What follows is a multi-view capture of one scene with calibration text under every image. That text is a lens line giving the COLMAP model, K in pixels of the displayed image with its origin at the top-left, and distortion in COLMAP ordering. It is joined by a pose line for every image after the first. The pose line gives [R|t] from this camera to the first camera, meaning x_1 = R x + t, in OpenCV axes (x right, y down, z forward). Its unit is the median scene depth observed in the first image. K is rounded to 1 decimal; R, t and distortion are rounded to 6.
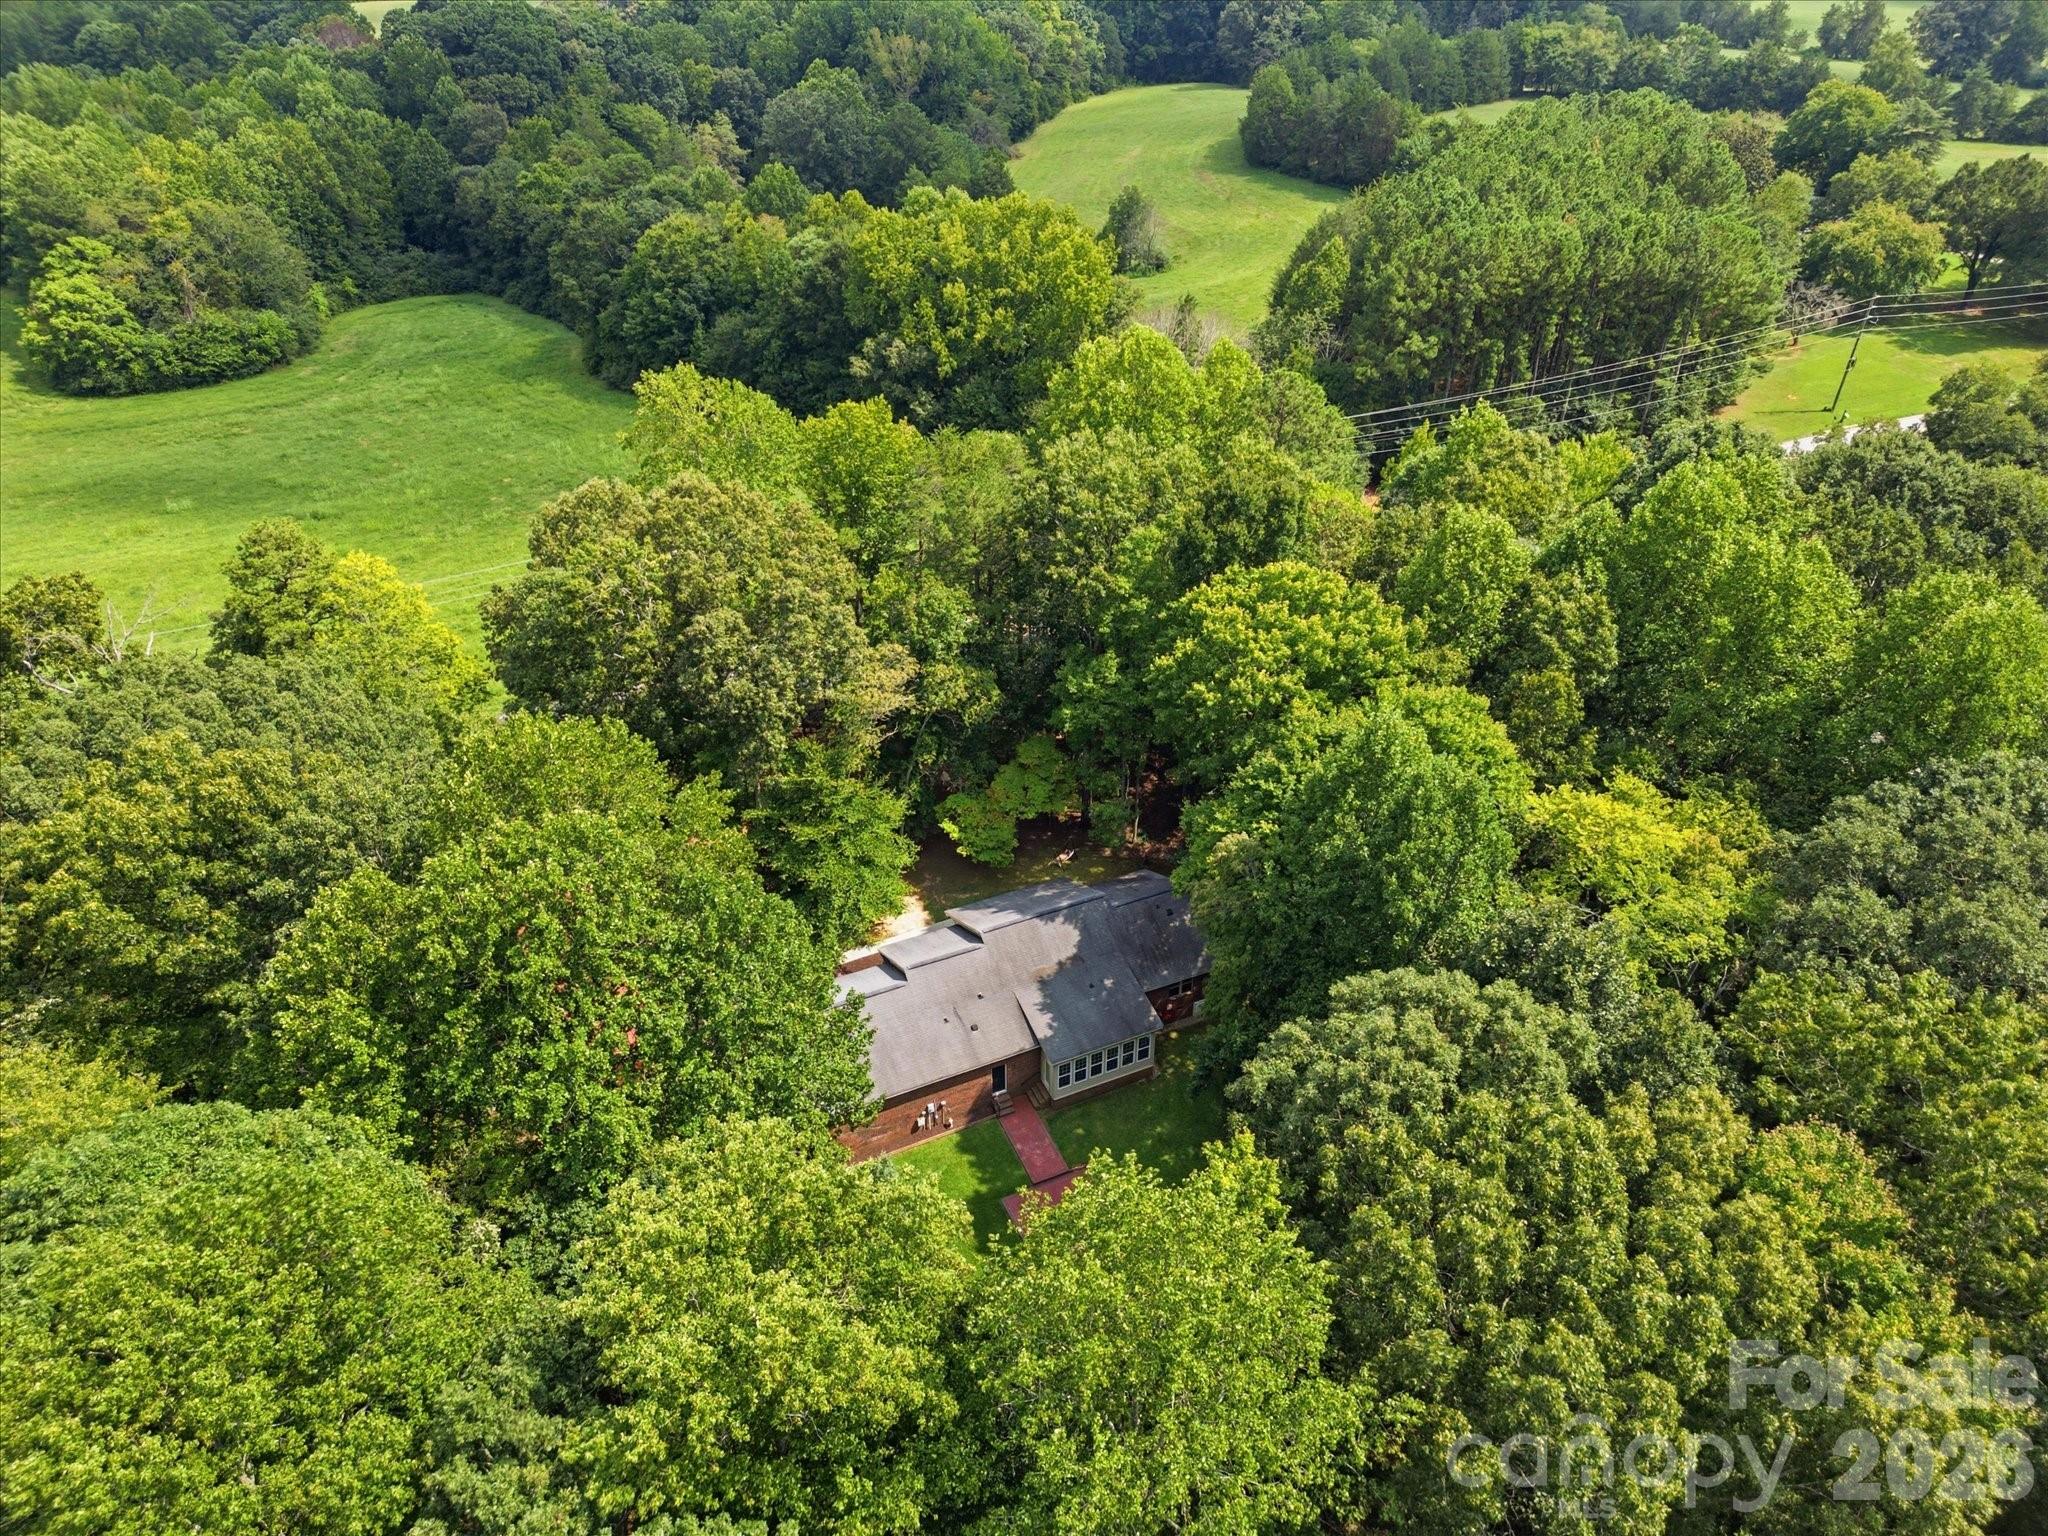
lens RADIAL K [[1413.2, 0, 1024.0], [0, 1413.2, 745.3], [0, 0, 1]] dist [0.034990, -0.027913]
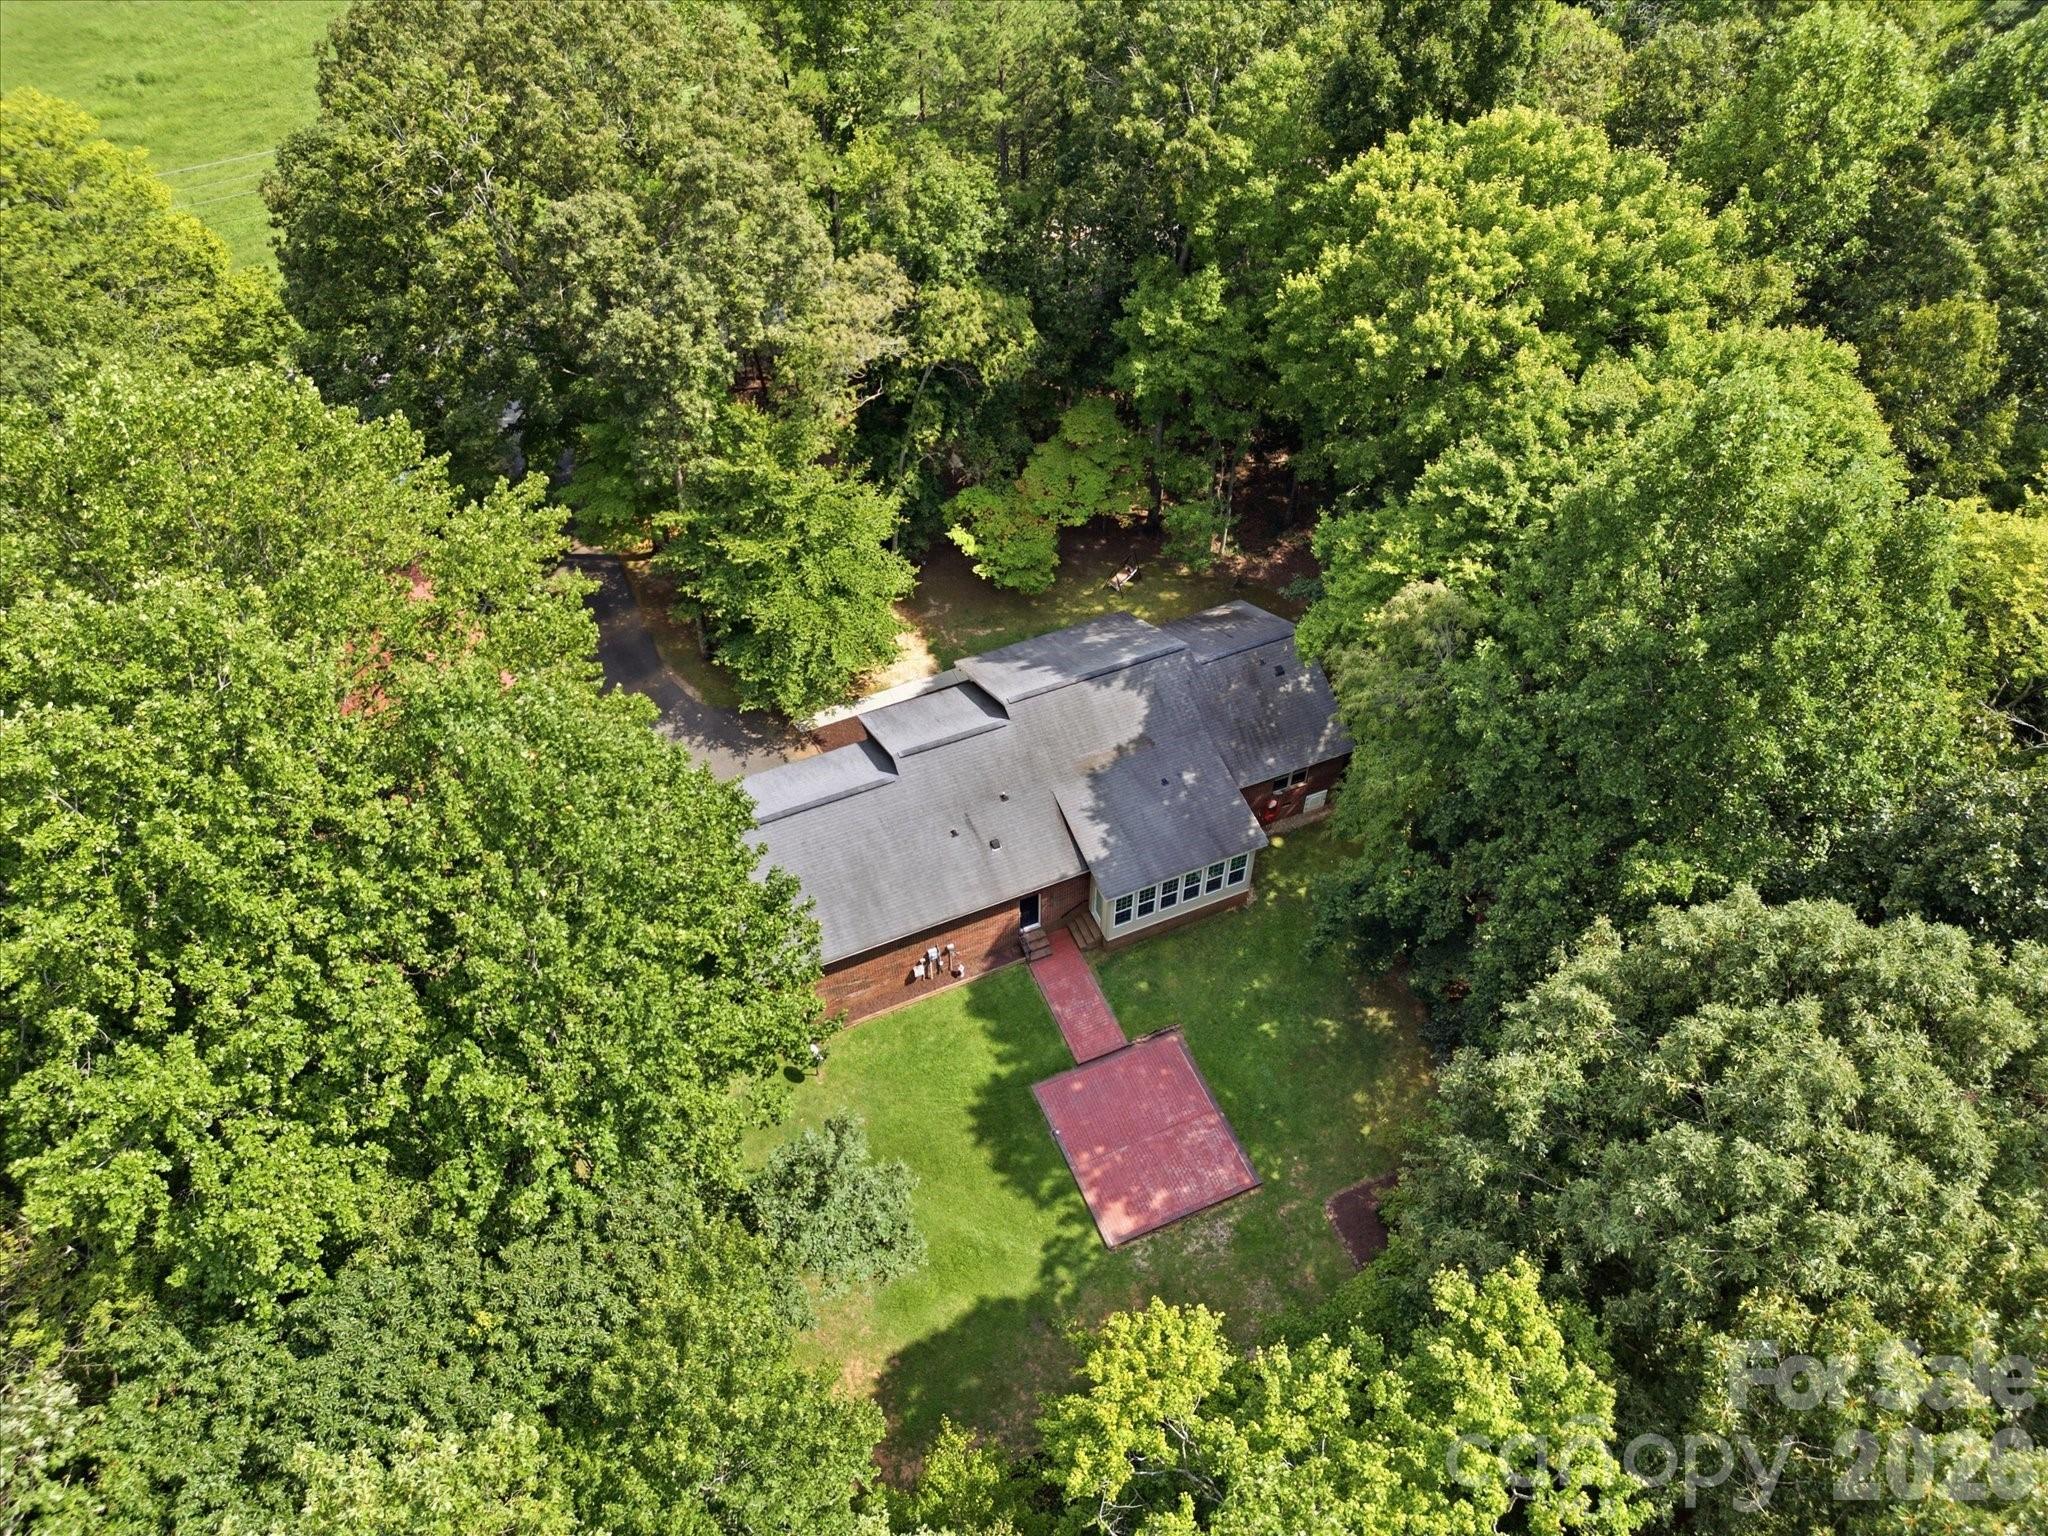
lens RADIAL K [[1413.2, 0, 1025.2], [0, 1413.2, 772.7], [0, 0, 1]] dist [0.034990, -0.027913]
pose [[0.999661, 0.015021, -0.021276, -0.005746], [-0.008954, 0.965347, 0.260816, -0.012935], [0.024456, -0.260537, 0.965154, 0.325925]]
